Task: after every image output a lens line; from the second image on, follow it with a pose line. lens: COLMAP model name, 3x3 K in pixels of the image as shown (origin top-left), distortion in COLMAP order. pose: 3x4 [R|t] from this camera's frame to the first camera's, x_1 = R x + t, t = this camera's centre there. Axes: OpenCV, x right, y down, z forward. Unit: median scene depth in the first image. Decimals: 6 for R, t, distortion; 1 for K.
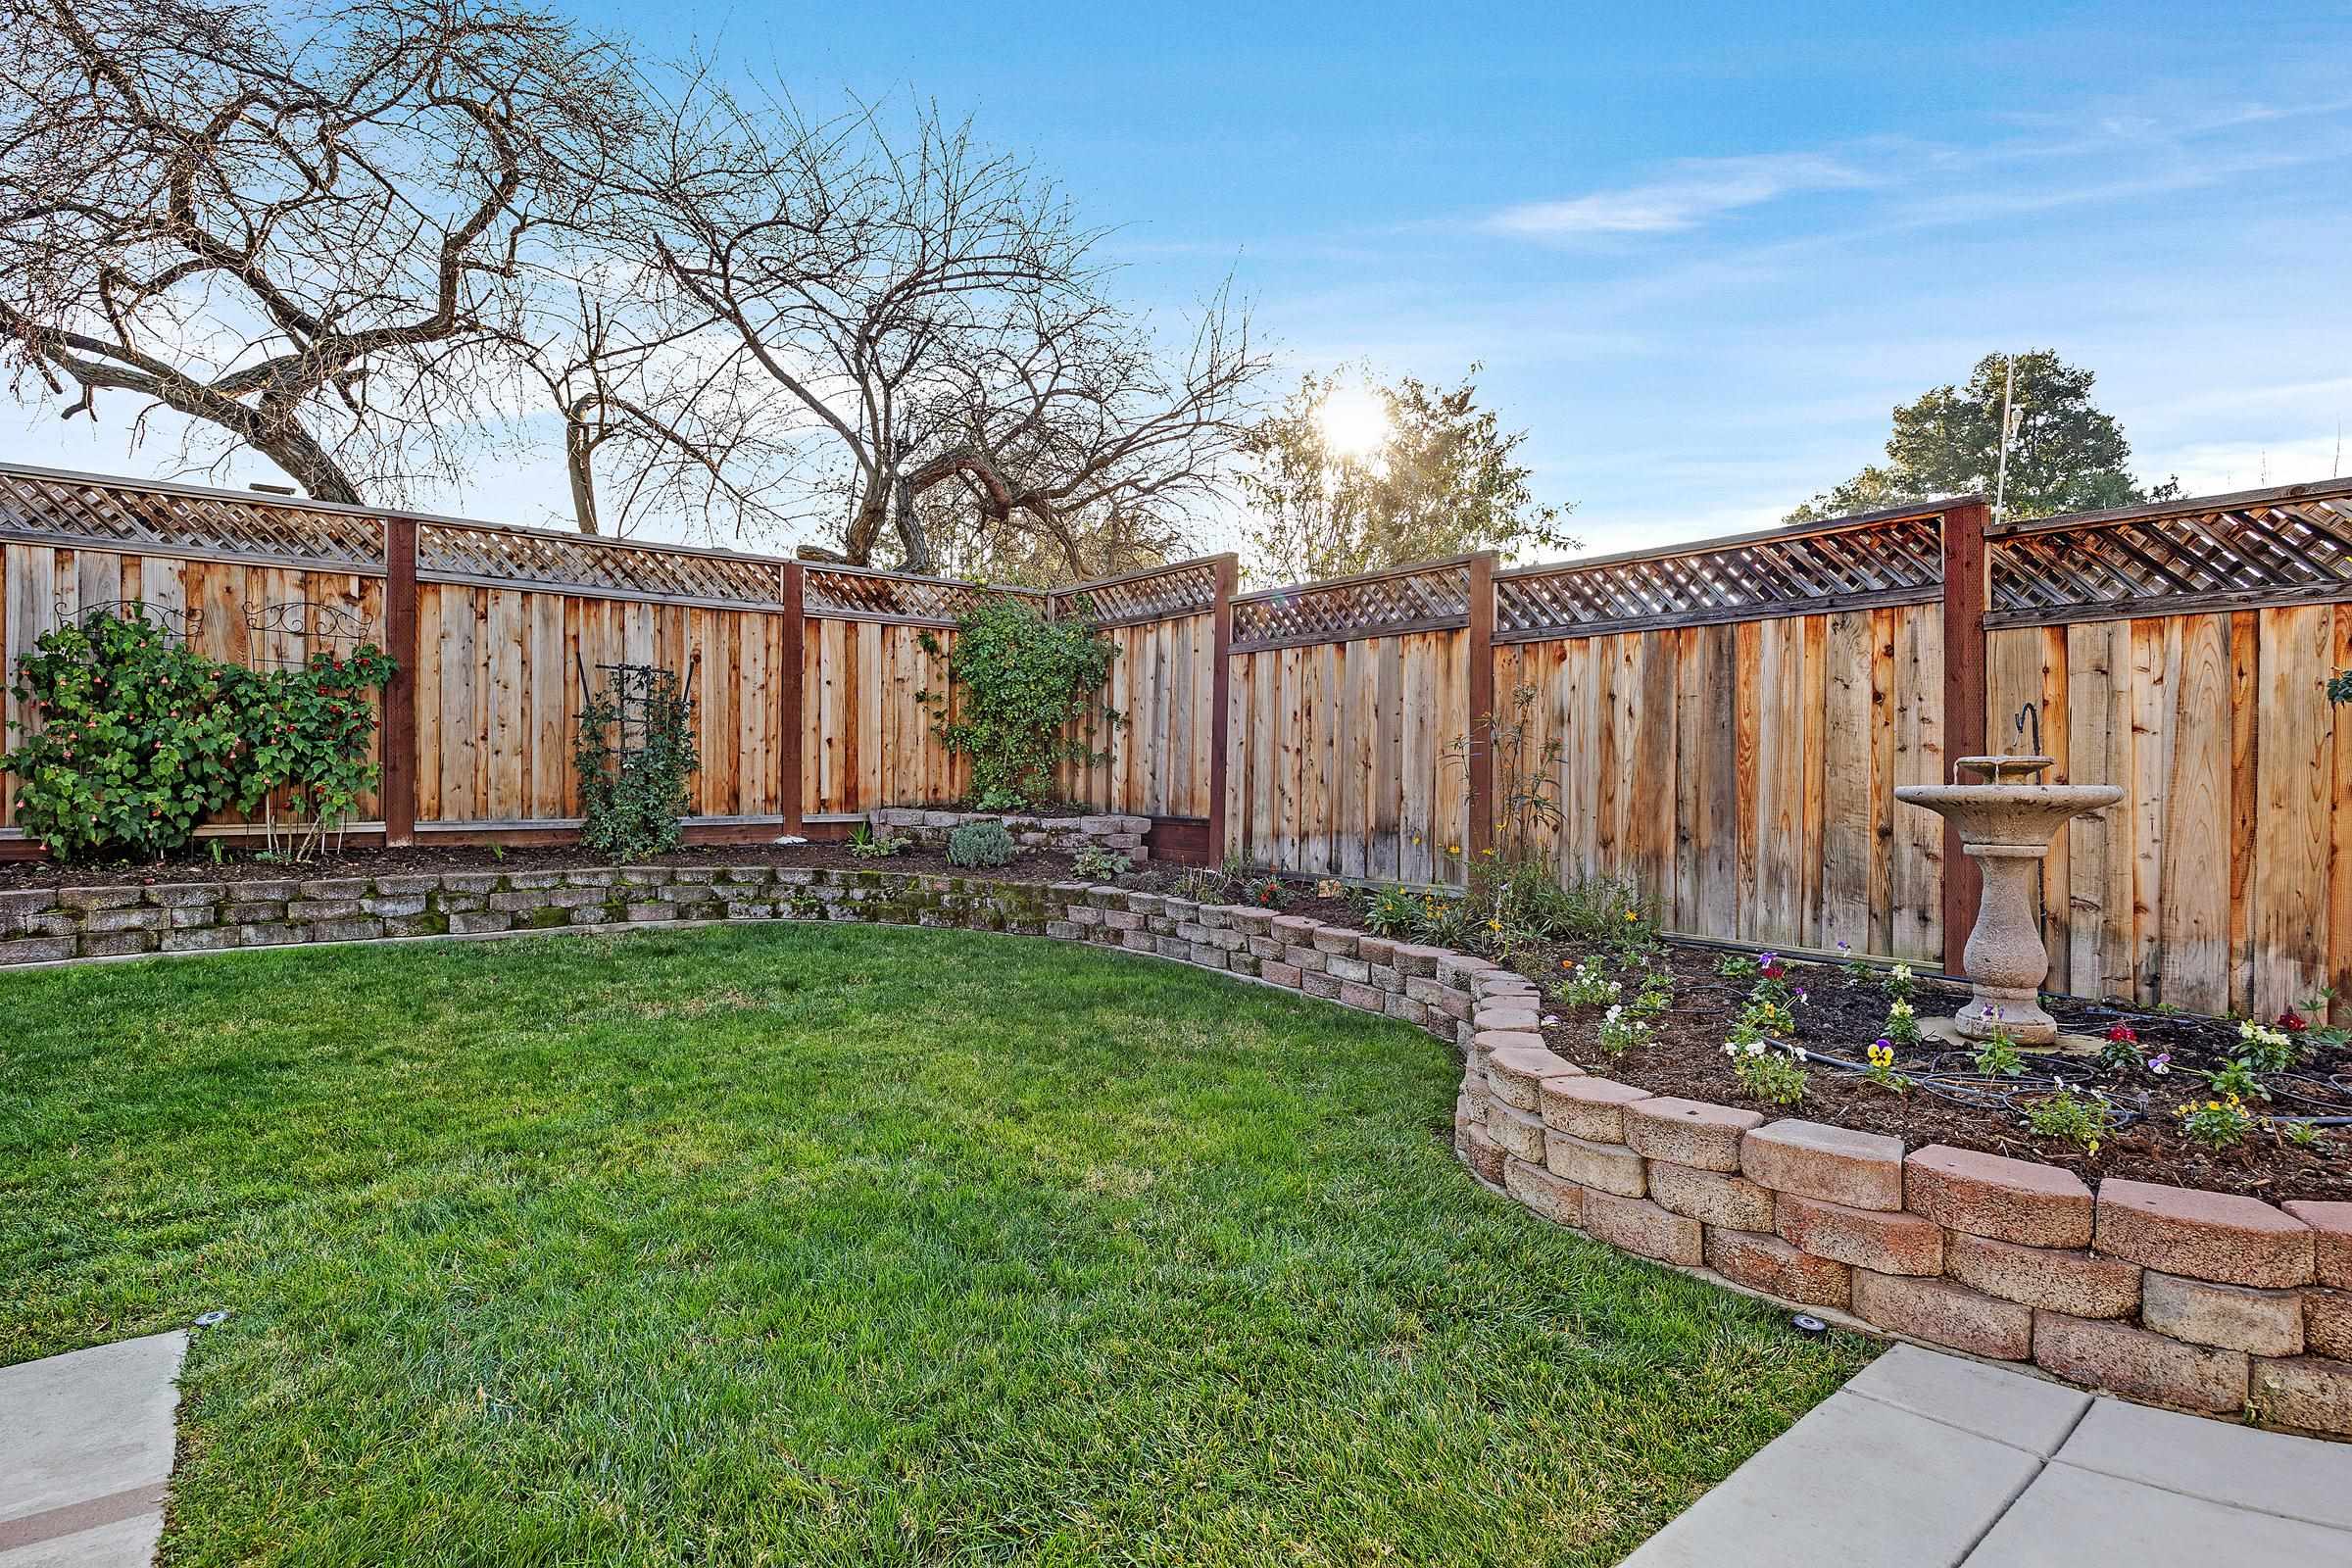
lens RADIAL K [[1151.6, 0, 1175.8], [0, 1151.6, 783.3], [0, 0, 1]] dist [-0.008631, 0.000504]
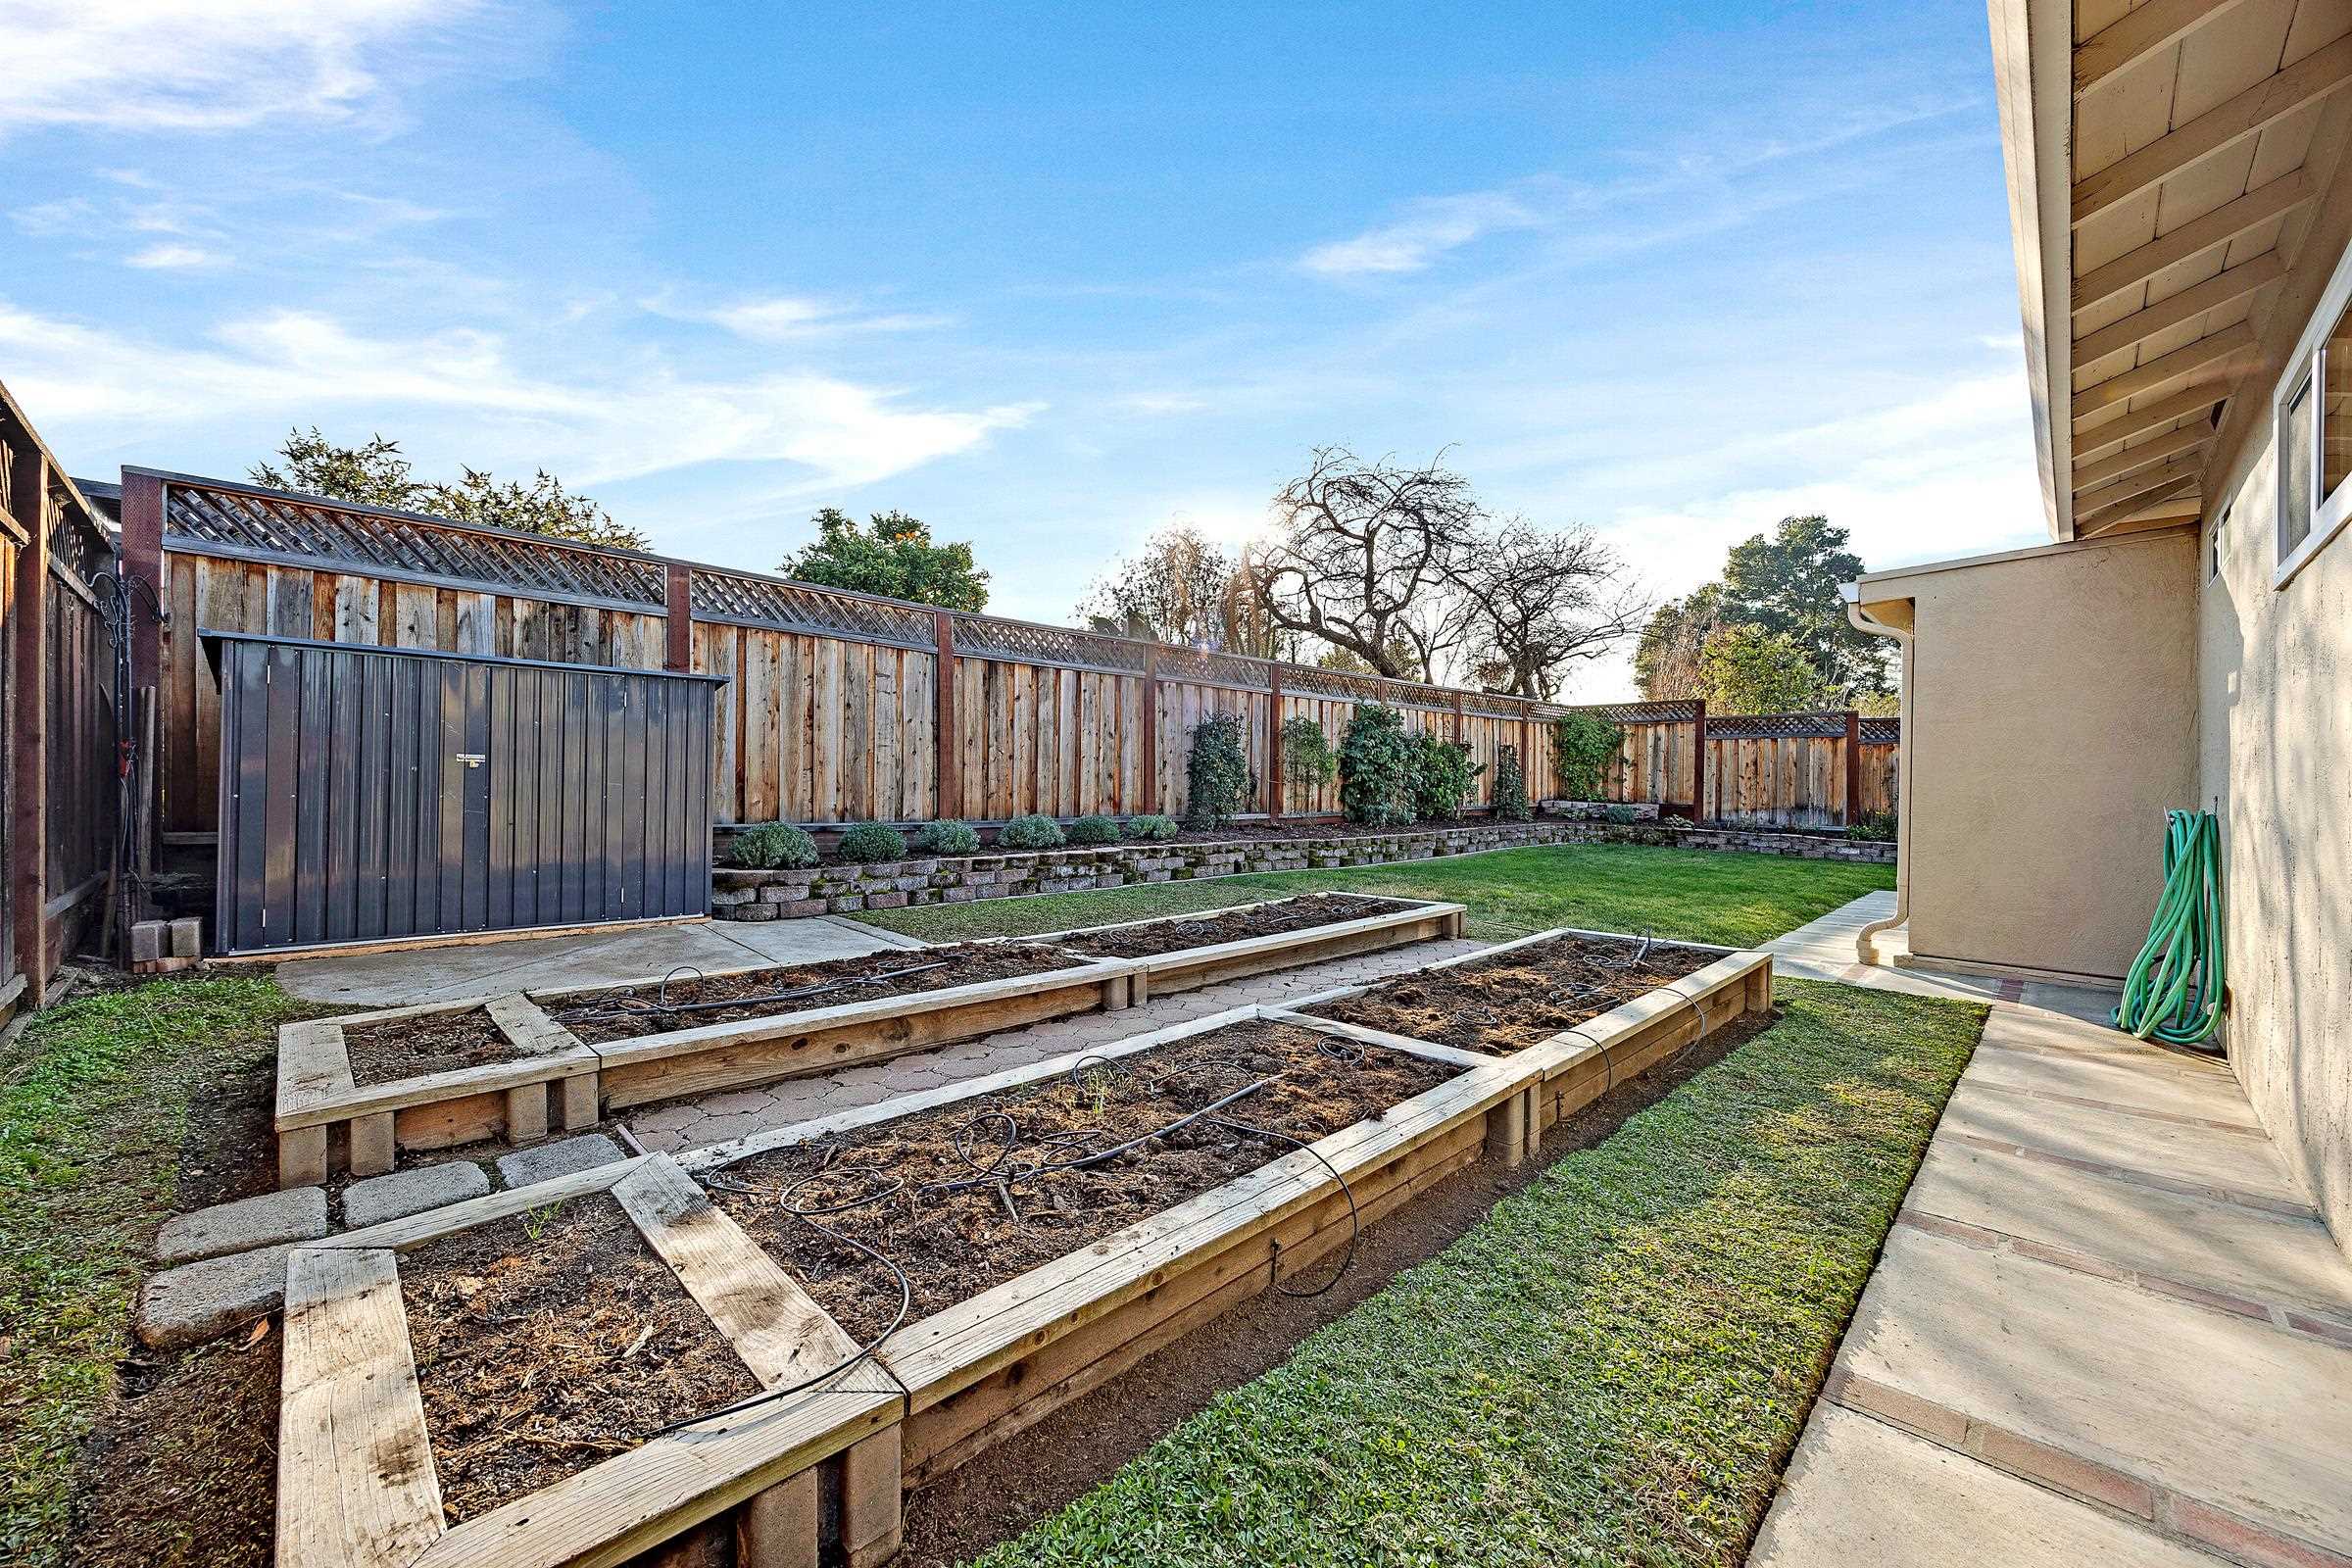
lens RADIAL K [[904.0, 0, 1176.1], [0, 904.0, 781.7], [0, 0, 1]] dist [0.001091, -0.000205]
pose [[0.994954, -0.005153, 0.100195, -1.367227], [0.005022, 0.999986, 0.001561, -0.028596], [-0.100202, -0.001050, 0.994967, -0.904896]]
